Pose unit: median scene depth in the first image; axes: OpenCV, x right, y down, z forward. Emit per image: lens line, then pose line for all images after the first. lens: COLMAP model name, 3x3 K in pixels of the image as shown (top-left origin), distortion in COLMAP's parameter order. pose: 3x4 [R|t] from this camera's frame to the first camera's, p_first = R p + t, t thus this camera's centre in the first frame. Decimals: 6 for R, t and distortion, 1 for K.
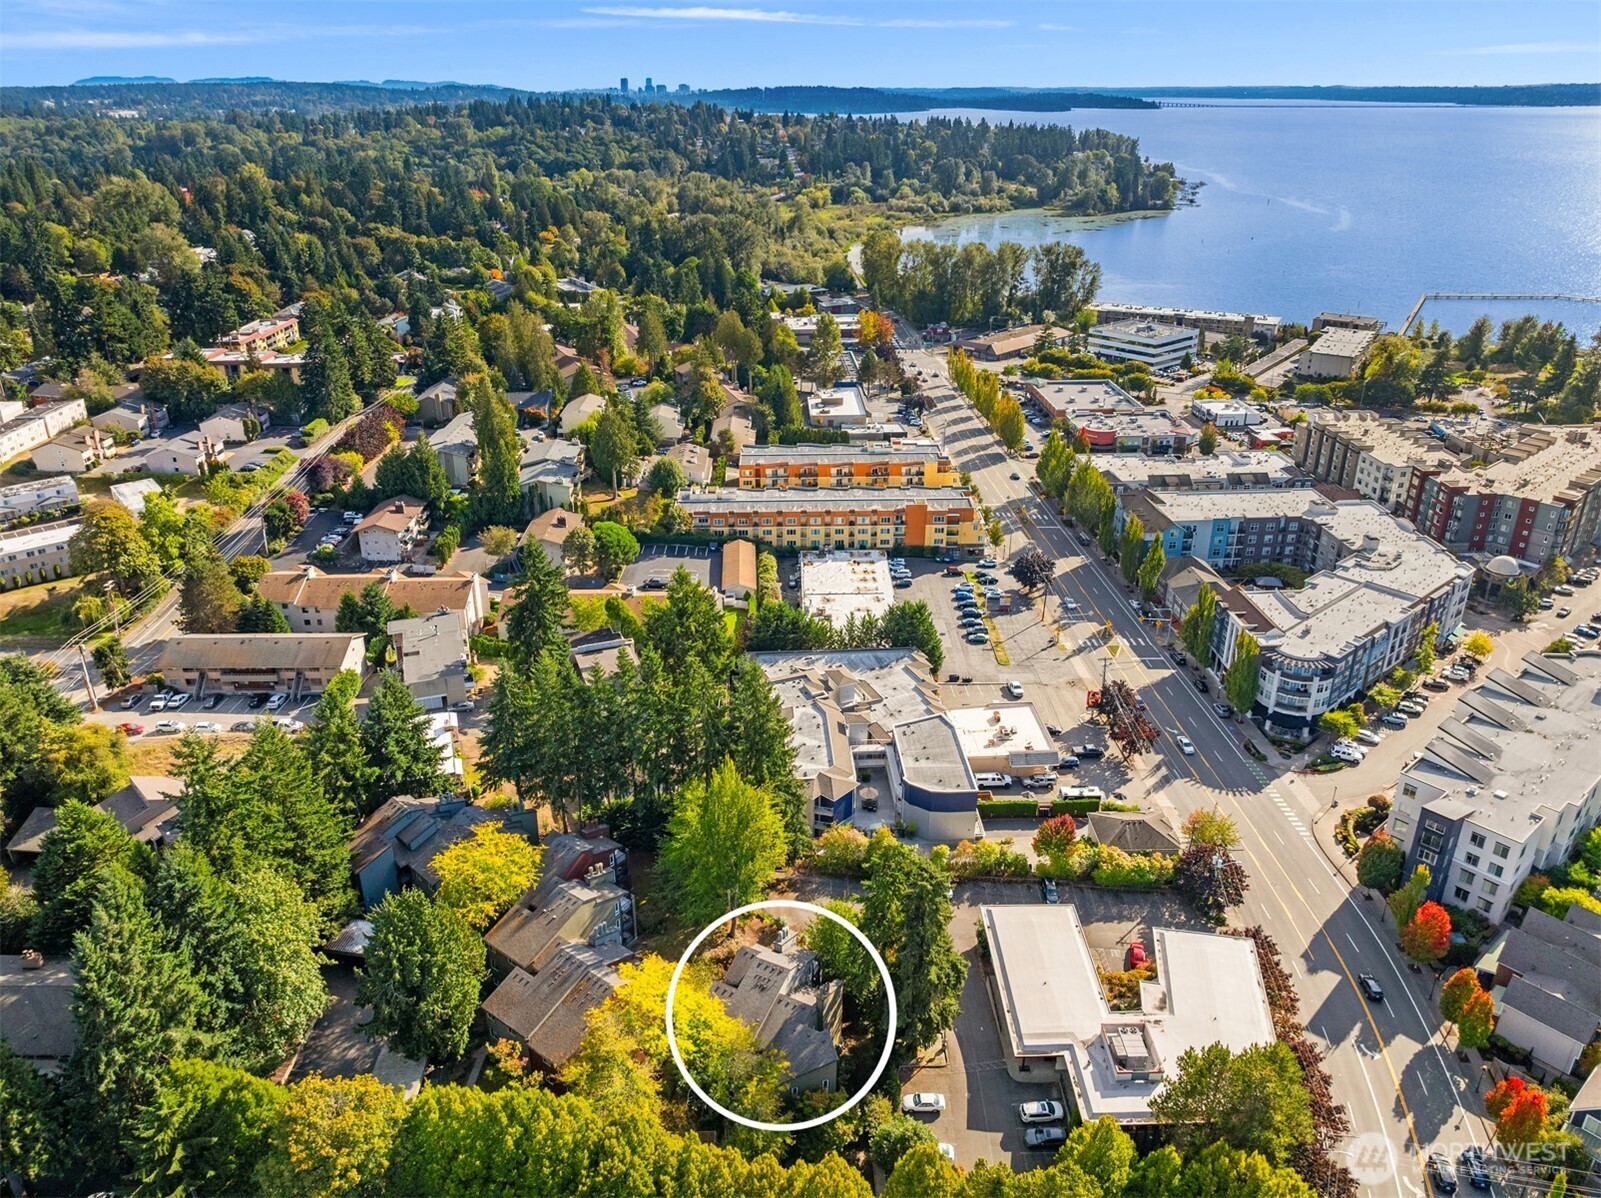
lens RADIAL K [[1184.9, 0, 800.5], [0, 1184.9, 599.0], [0, 0, 1]] dist [-0.032013, -0.002982]
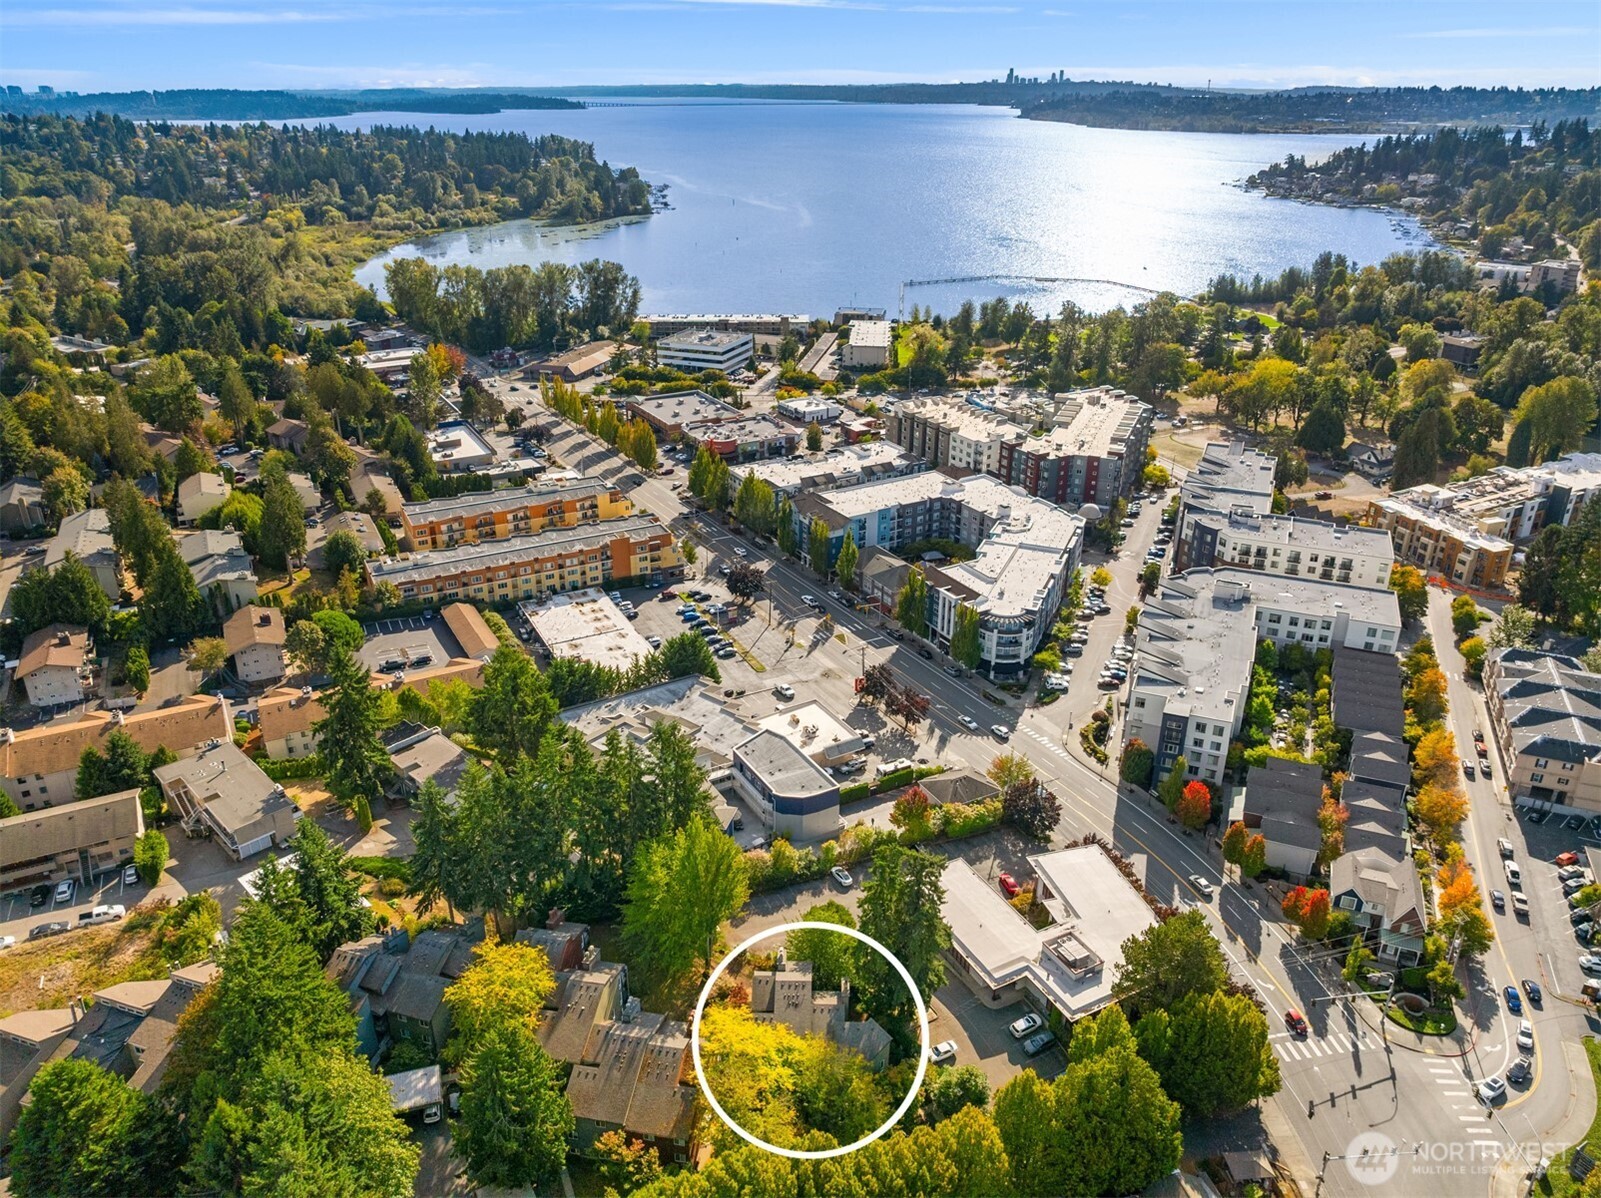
lens RADIAL K [[1184.9, 0, 800.5], [0, 1184.9, 599.0], [0, 0, 1]] dist [-0.032013, -0.002982]
pose [[0.881134, -0.184120, 0.435549, -0.225258], [0.179007, 0.982411, 0.053157, -0.053778], [-0.437675, 0.031127, 0.898594, -0.008892]]
